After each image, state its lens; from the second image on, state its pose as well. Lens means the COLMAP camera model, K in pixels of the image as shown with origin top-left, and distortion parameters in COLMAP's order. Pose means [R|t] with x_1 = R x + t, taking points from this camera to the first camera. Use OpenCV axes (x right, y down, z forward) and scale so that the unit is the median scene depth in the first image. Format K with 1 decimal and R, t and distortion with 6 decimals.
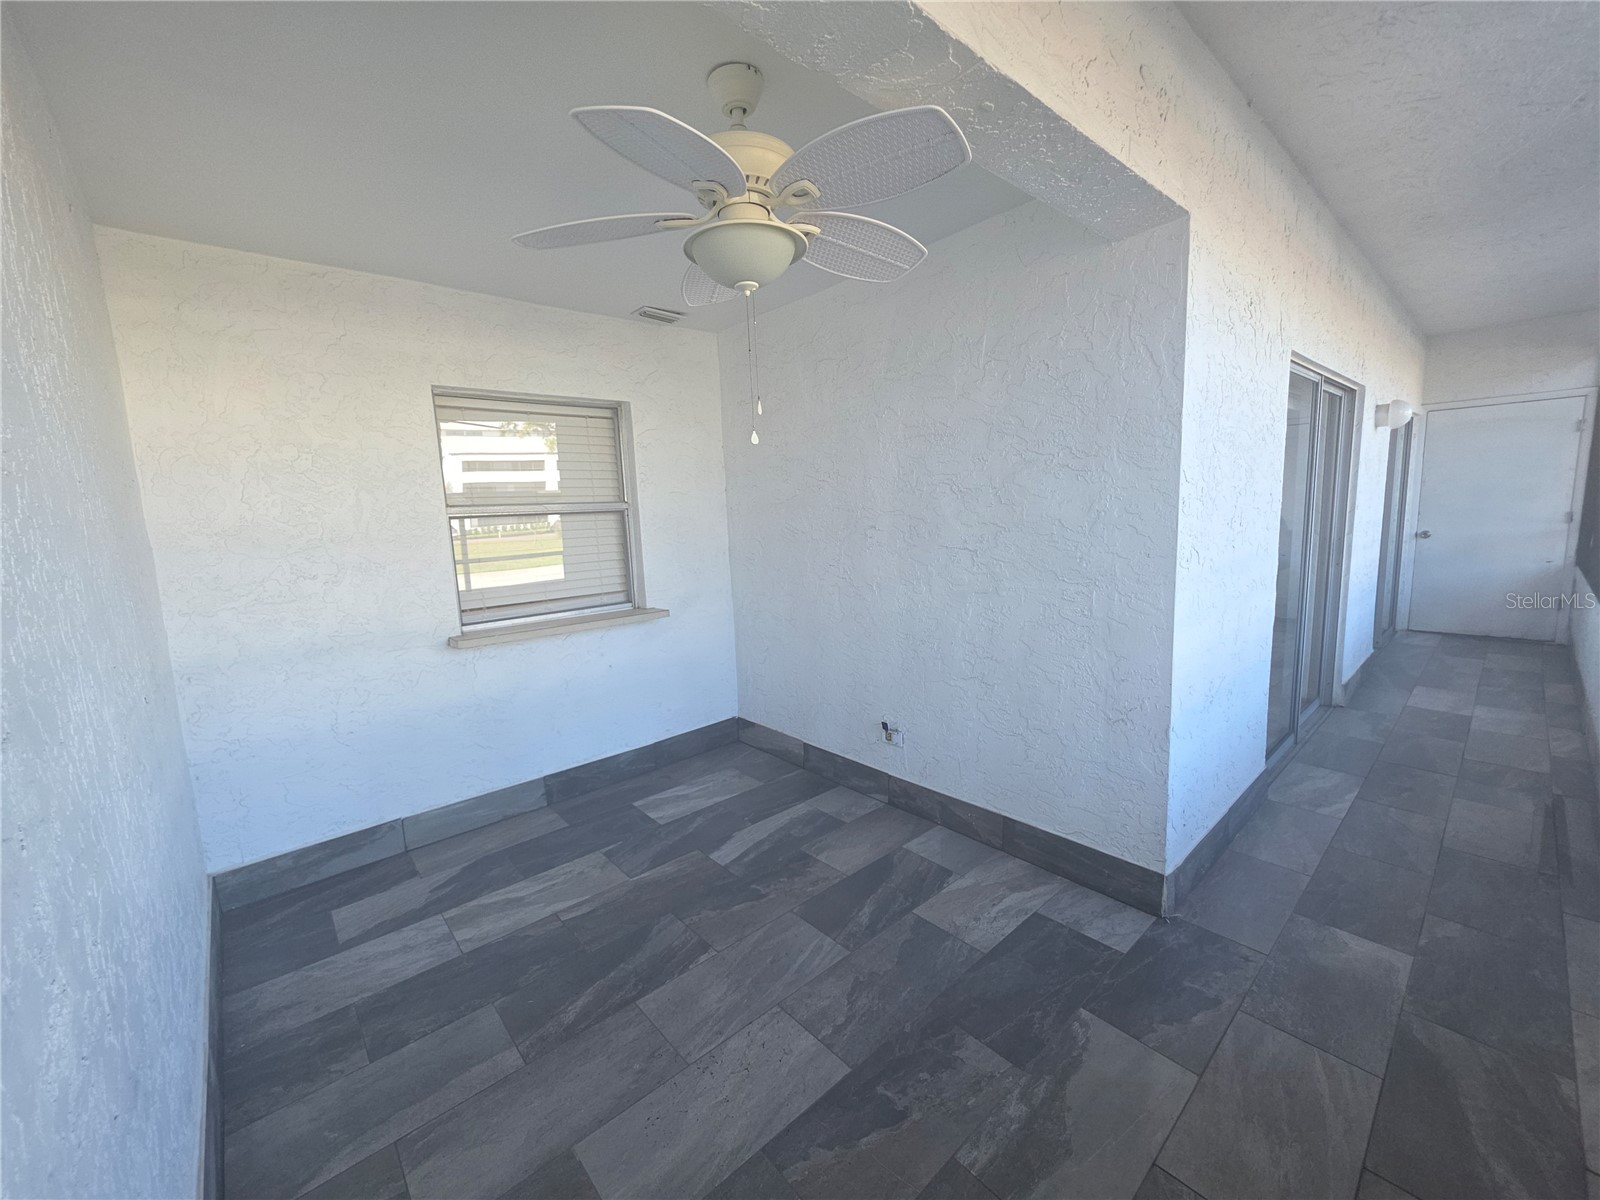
lens RADIAL K [[636.3, 0, 806.3], [0, 636.3, 598.1], [0, 0, 1]] dist [-0.000825, -0.000079]
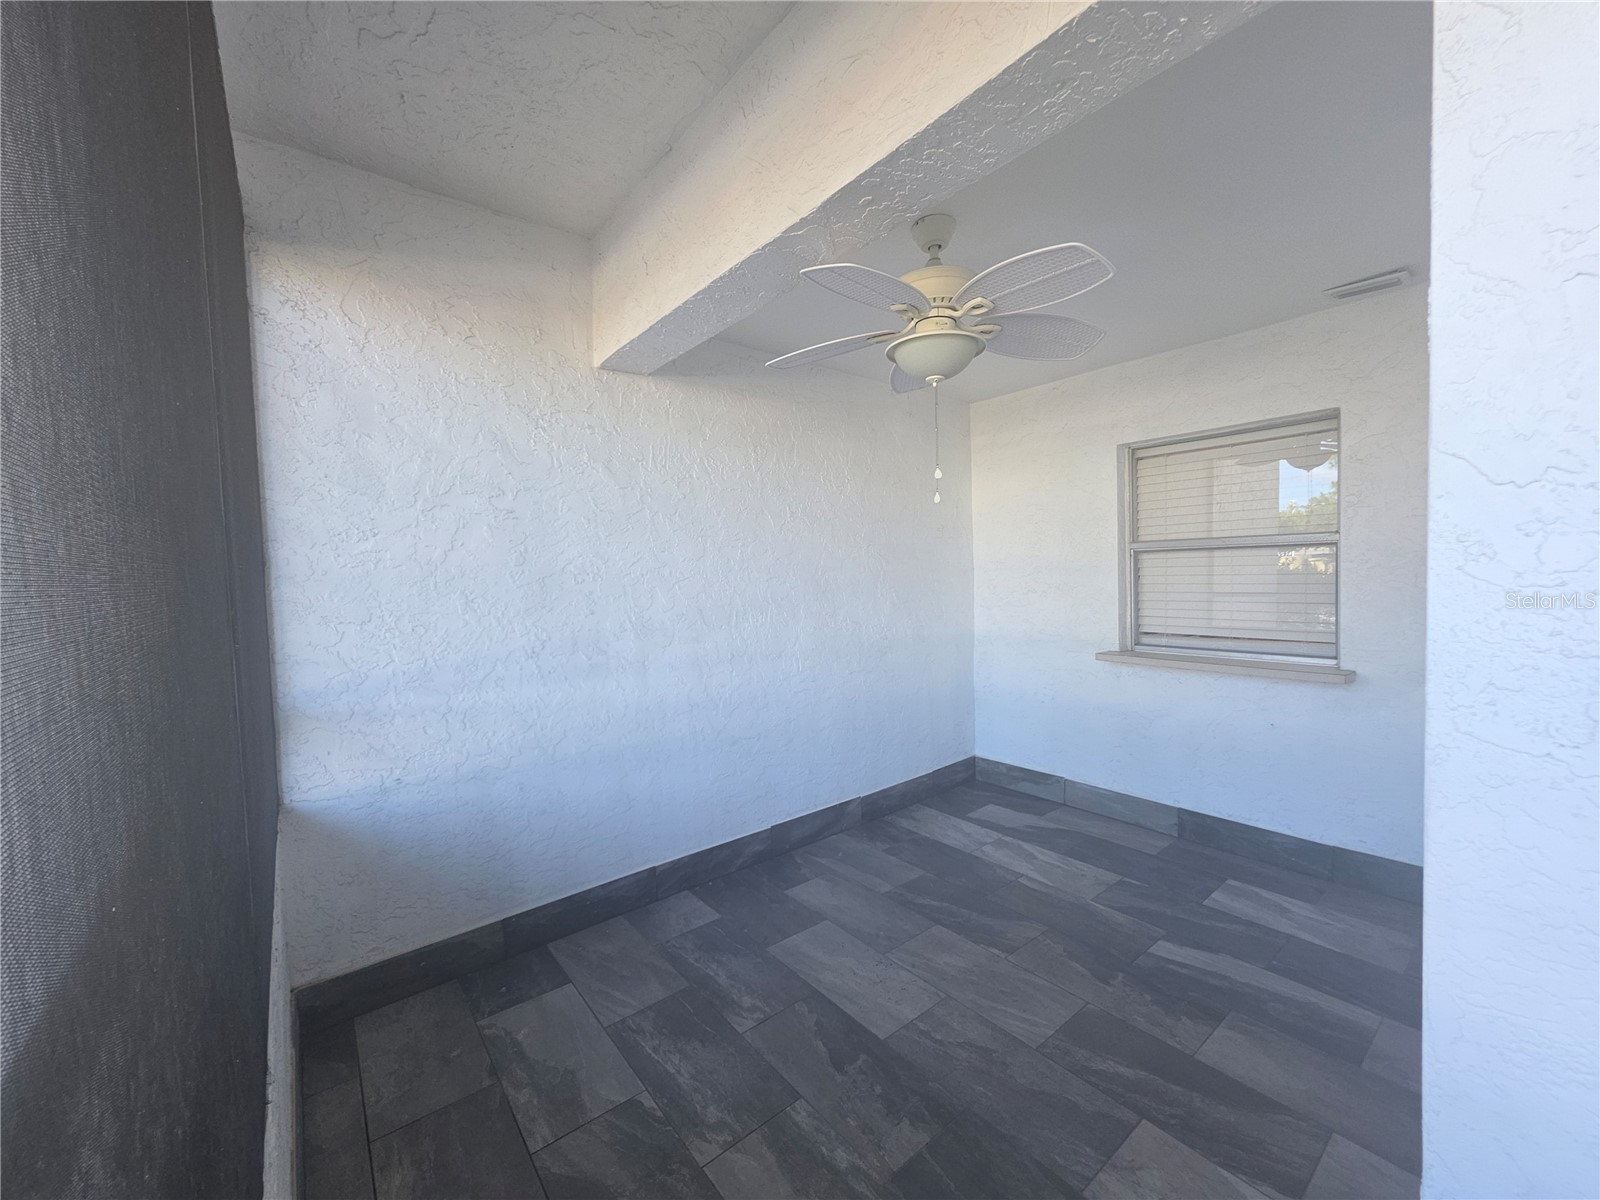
lens RADIAL K [[636.3, 0, 805.8], [0, 636.3, 598.7], [0, 0, 1]] dist [-0.000825, -0.000079]
pose [[-0.049466, 0.083828, -0.995252, 0.815991], [-0.110817, 0.989858, 0.088882, -0.098057], [0.992609, 0.114687, -0.039675, 0.572859]]
